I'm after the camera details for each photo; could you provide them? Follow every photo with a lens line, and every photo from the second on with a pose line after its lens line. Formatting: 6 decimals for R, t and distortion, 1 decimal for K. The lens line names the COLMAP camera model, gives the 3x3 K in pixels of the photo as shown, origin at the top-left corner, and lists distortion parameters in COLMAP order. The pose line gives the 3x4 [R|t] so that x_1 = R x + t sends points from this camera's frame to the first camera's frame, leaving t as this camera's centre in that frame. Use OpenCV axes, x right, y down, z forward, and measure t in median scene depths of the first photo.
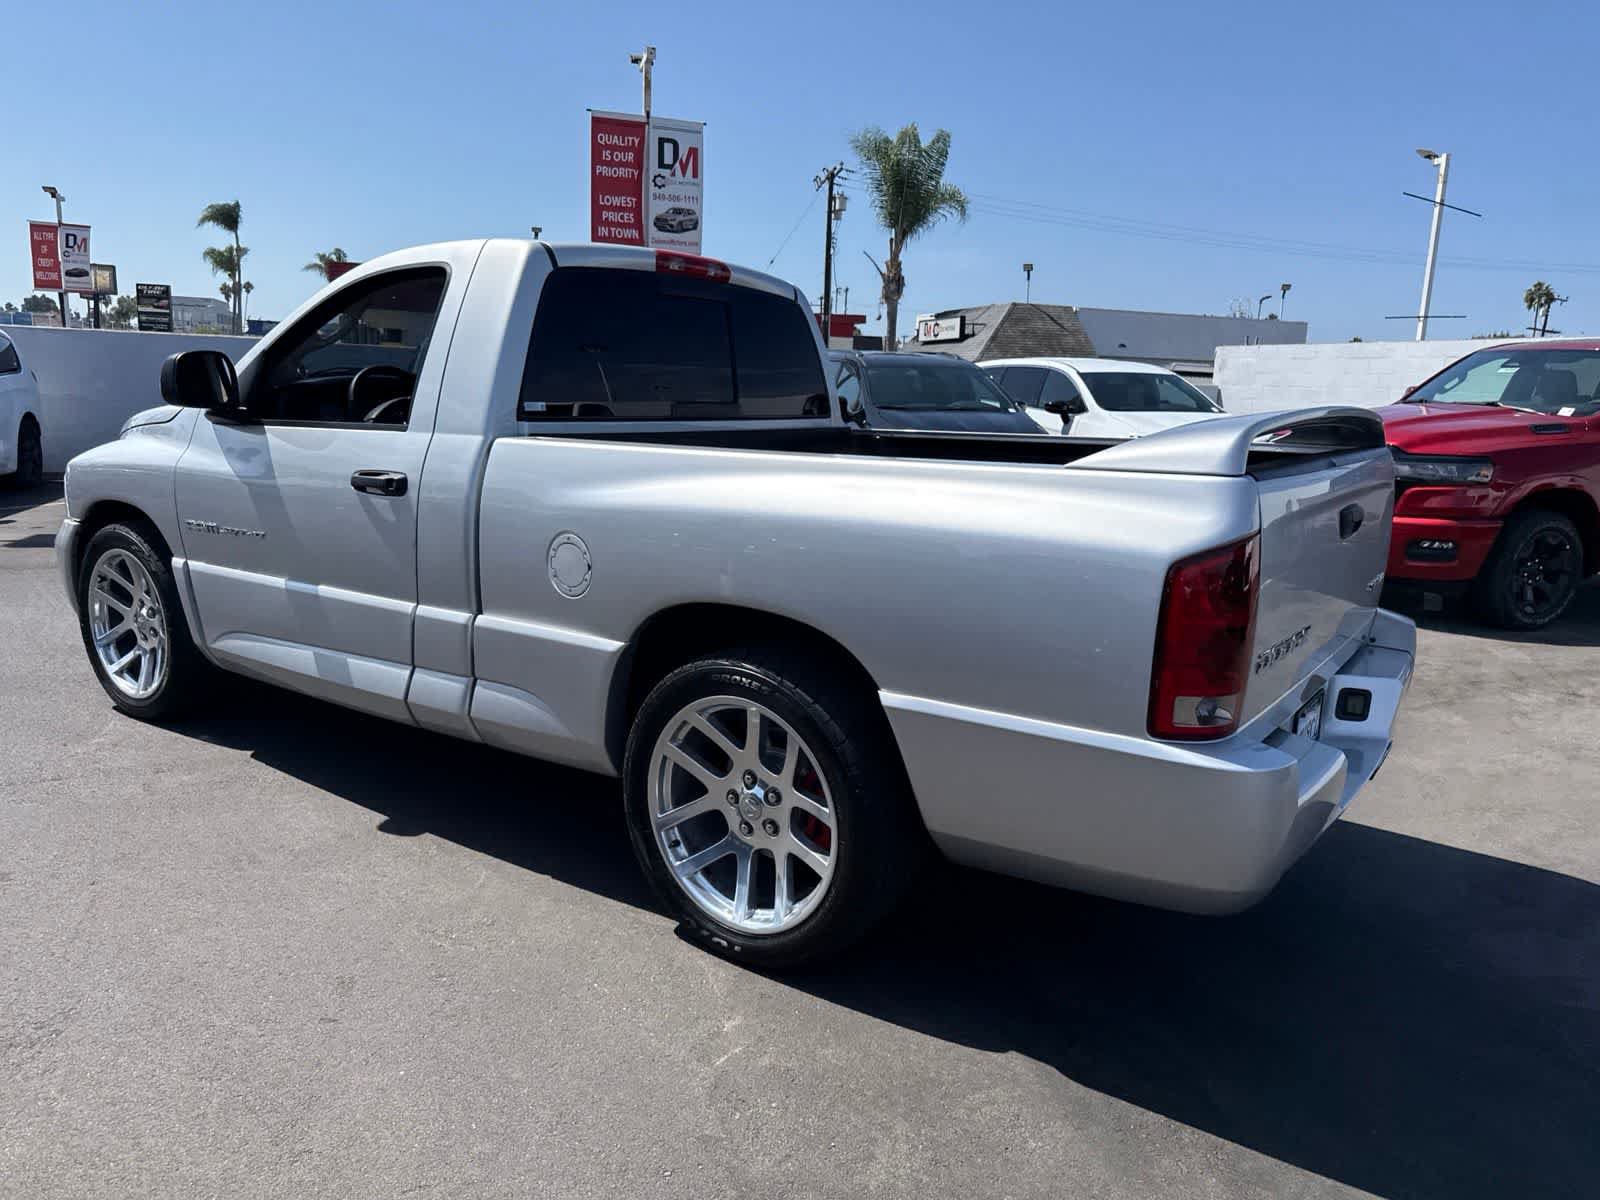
lens RADIAL K [[1199.9, 0, 766.2], [0, 1199.9, 605.7], [0, 0, 1]] dist [0.116977, -0.174797]
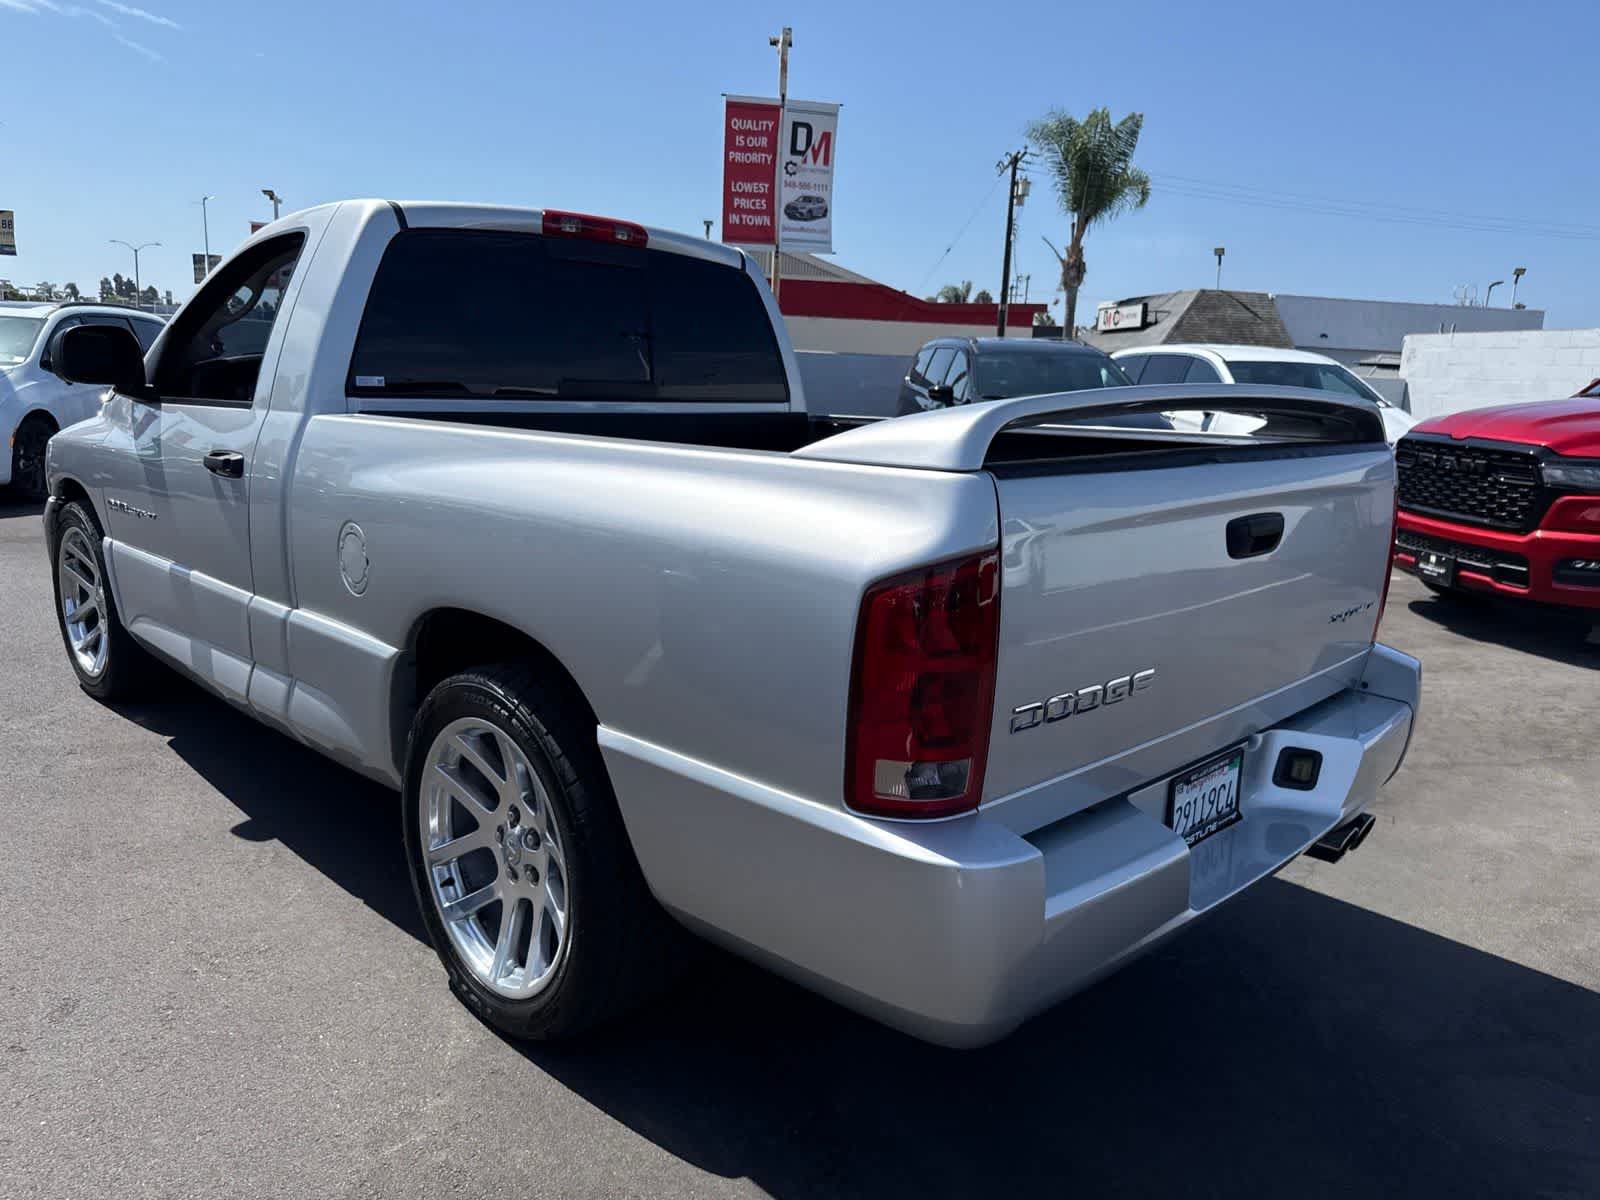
lens RADIAL K [[1184.1, 0, 800.0], [0, 1184.1, 600.0], [0, 0, 1]] dist [-0.005257, 0.034077]
pose [[0.983236, 0.038957, -0.178129, 0.102758], [-0.038337, 0.999241, 0.006925, -0.007021], [0.178264, 0.000020, 0.983983, 0.065636]]
